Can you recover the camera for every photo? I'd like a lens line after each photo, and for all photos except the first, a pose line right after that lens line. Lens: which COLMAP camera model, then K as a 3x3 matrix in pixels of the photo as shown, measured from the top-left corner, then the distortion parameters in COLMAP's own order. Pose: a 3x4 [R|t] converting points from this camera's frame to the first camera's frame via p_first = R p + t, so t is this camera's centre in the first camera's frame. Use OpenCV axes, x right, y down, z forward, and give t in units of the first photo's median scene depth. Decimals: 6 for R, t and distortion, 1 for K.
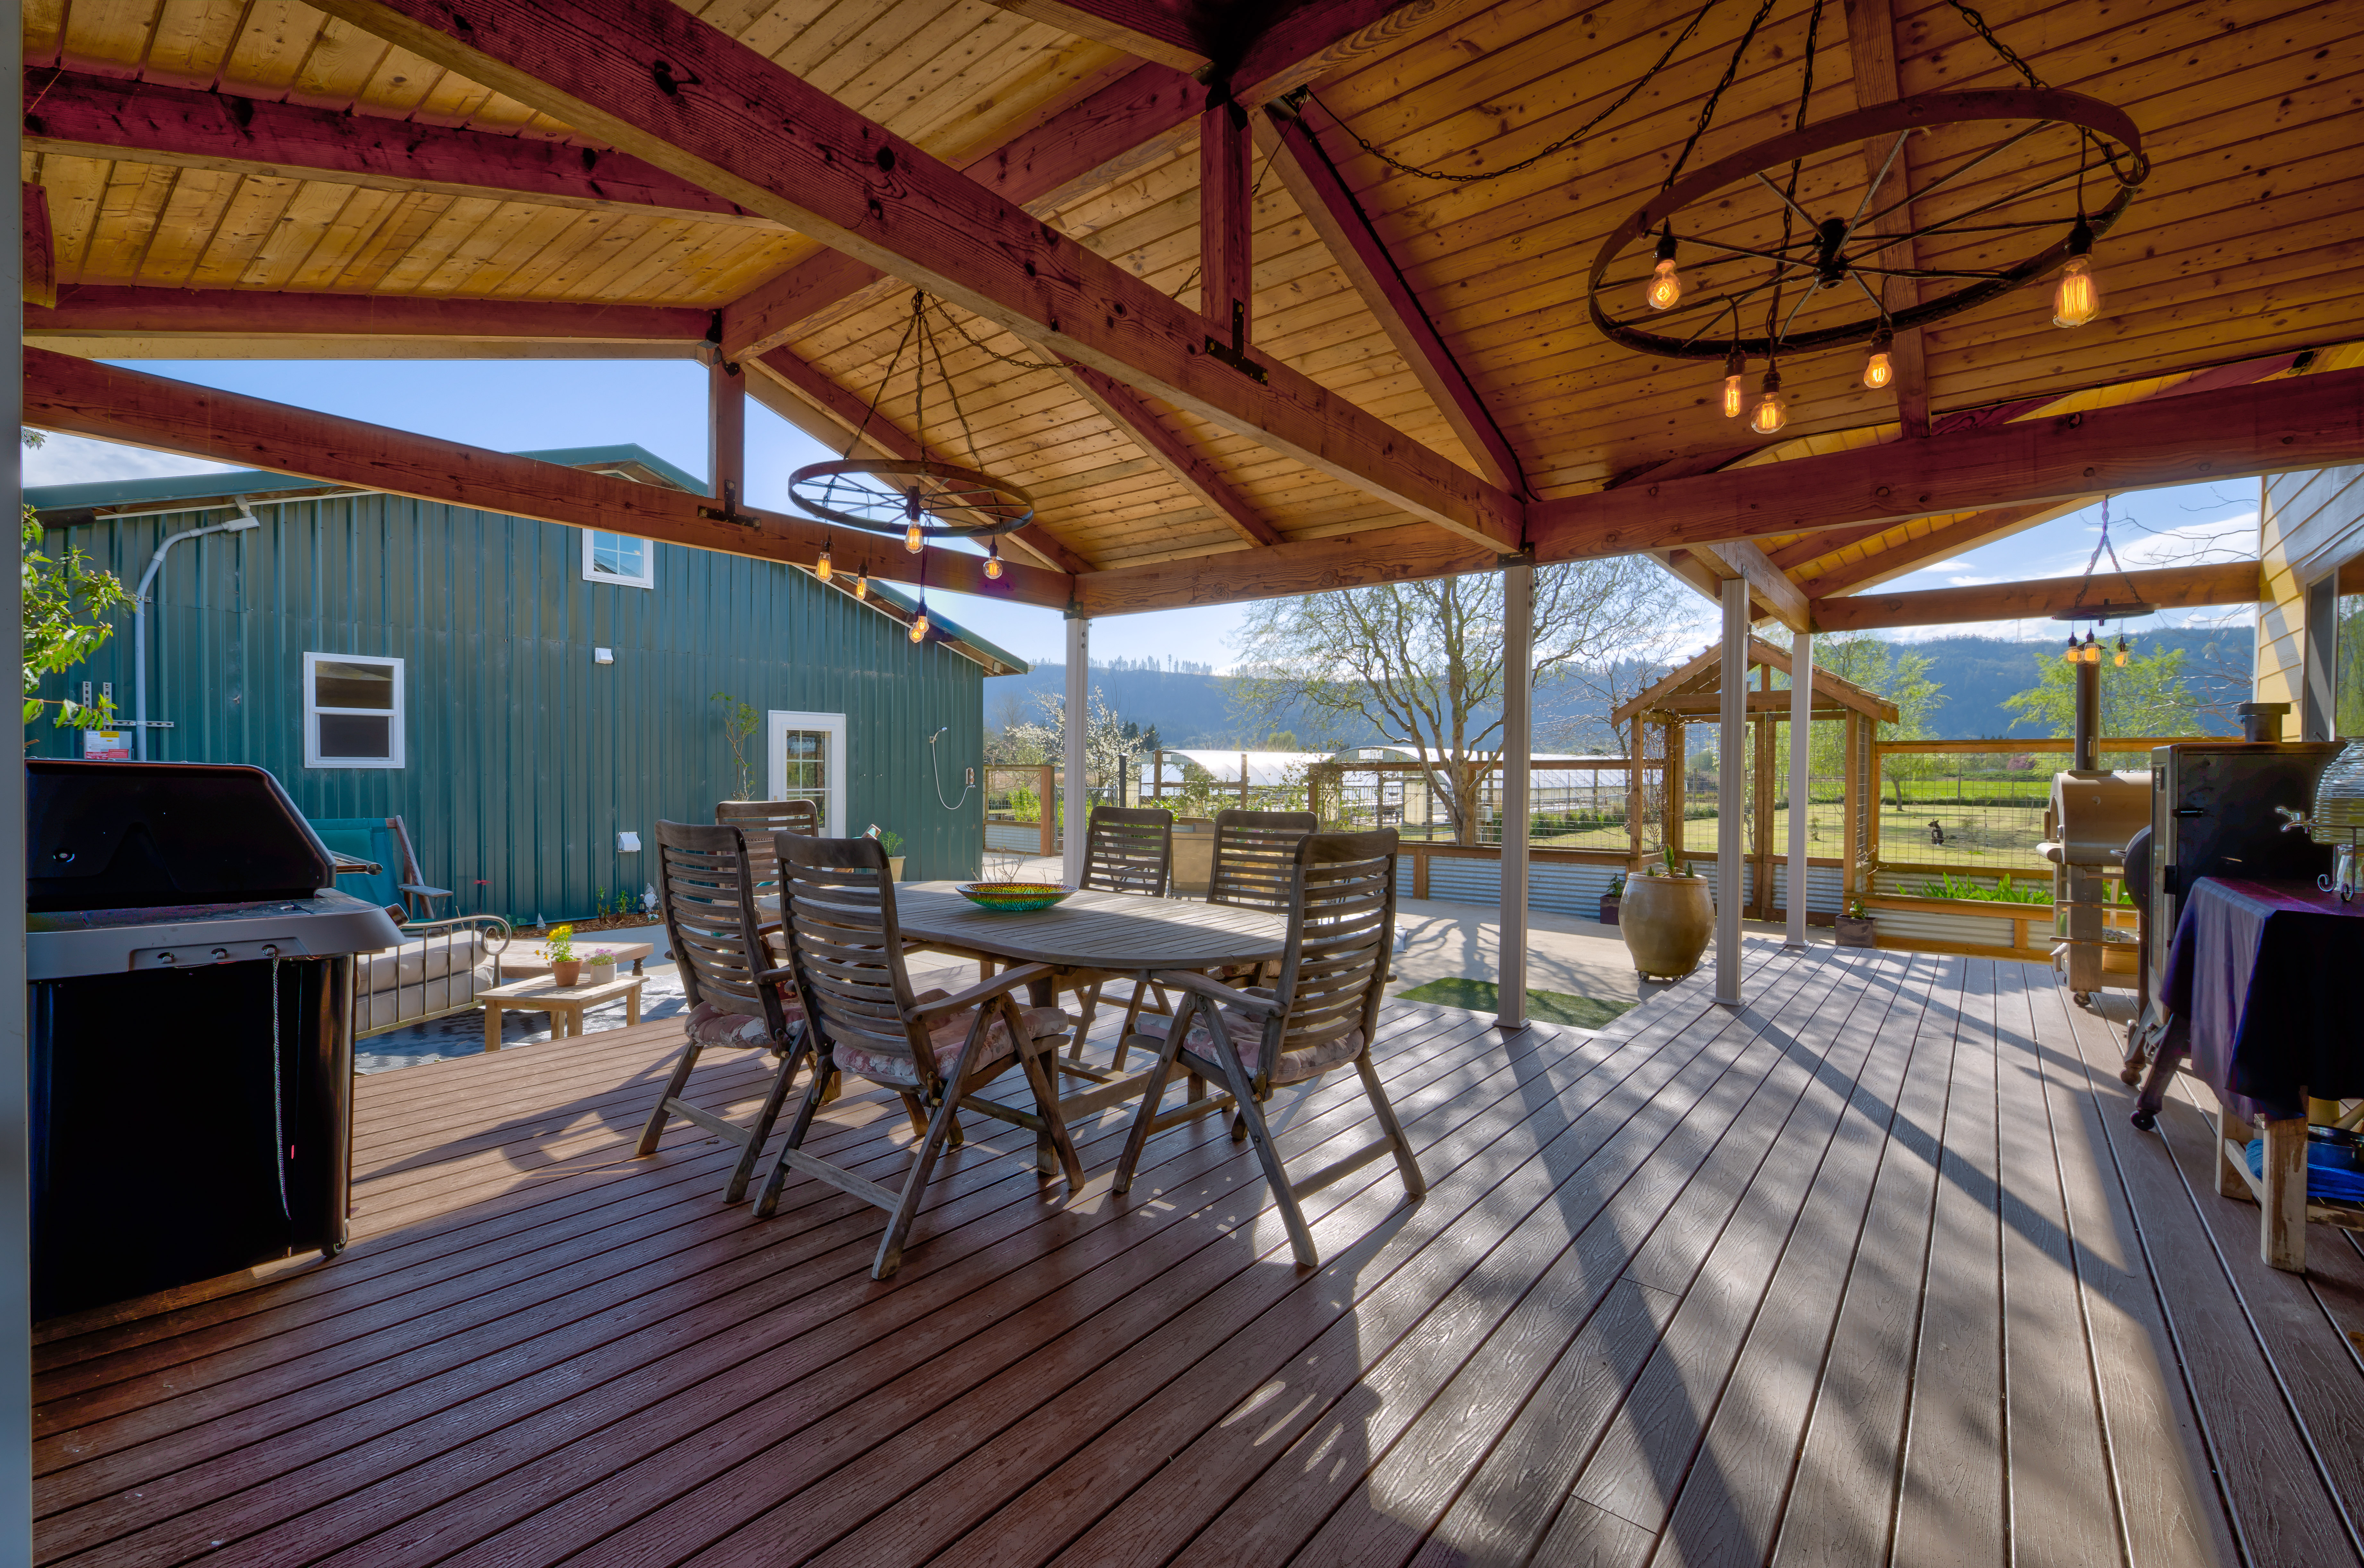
lens RADIAL K [[1005.1, 0, 1187.1], [0, 1005.1, 785.0], [0, 0, 1]] dist [0.000198, 0.000094]
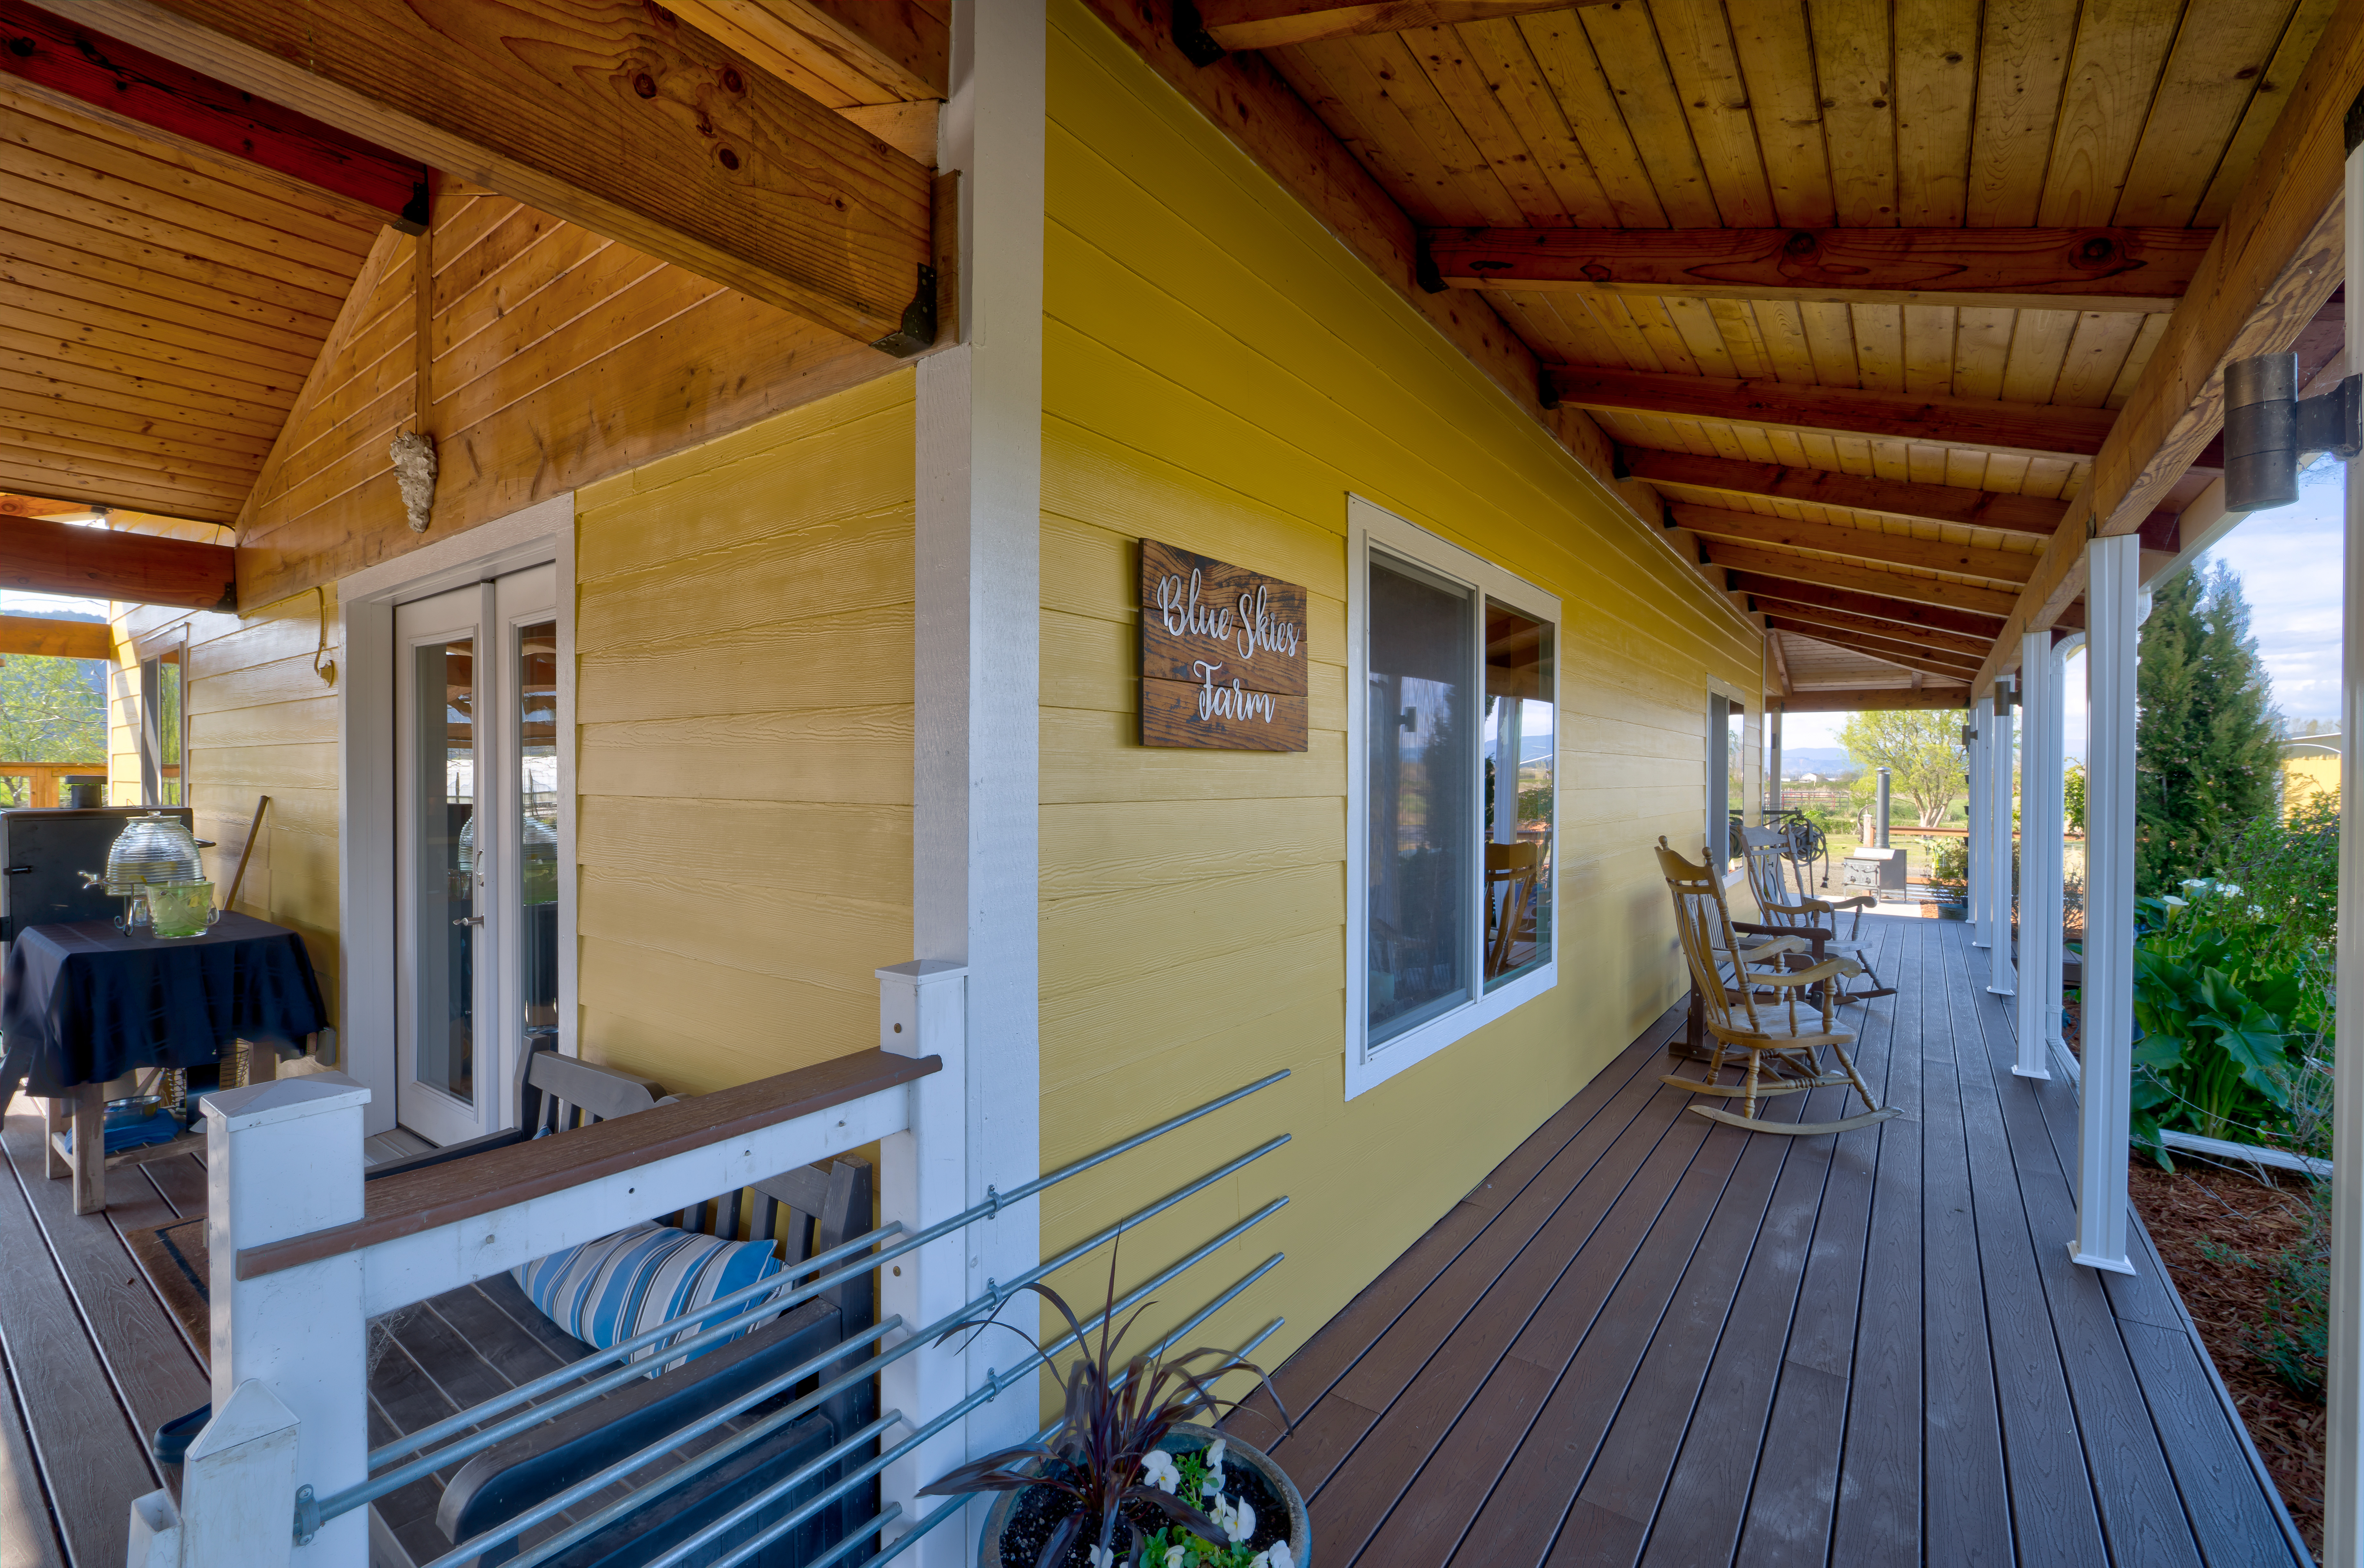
lens RADIAL K [[1005.1, 0, 1185.9], [0, 1005.1, 786.4], [0, 0, 1]] dist [0.000198, 0.000094]
pose [[-0.040208, -0.014585, 0.999085, -0.306540], [0.010670, 0.999830, 0.015026, -0.095731], [-0.999134, 0.011264, -0.040046, -0.415078]]
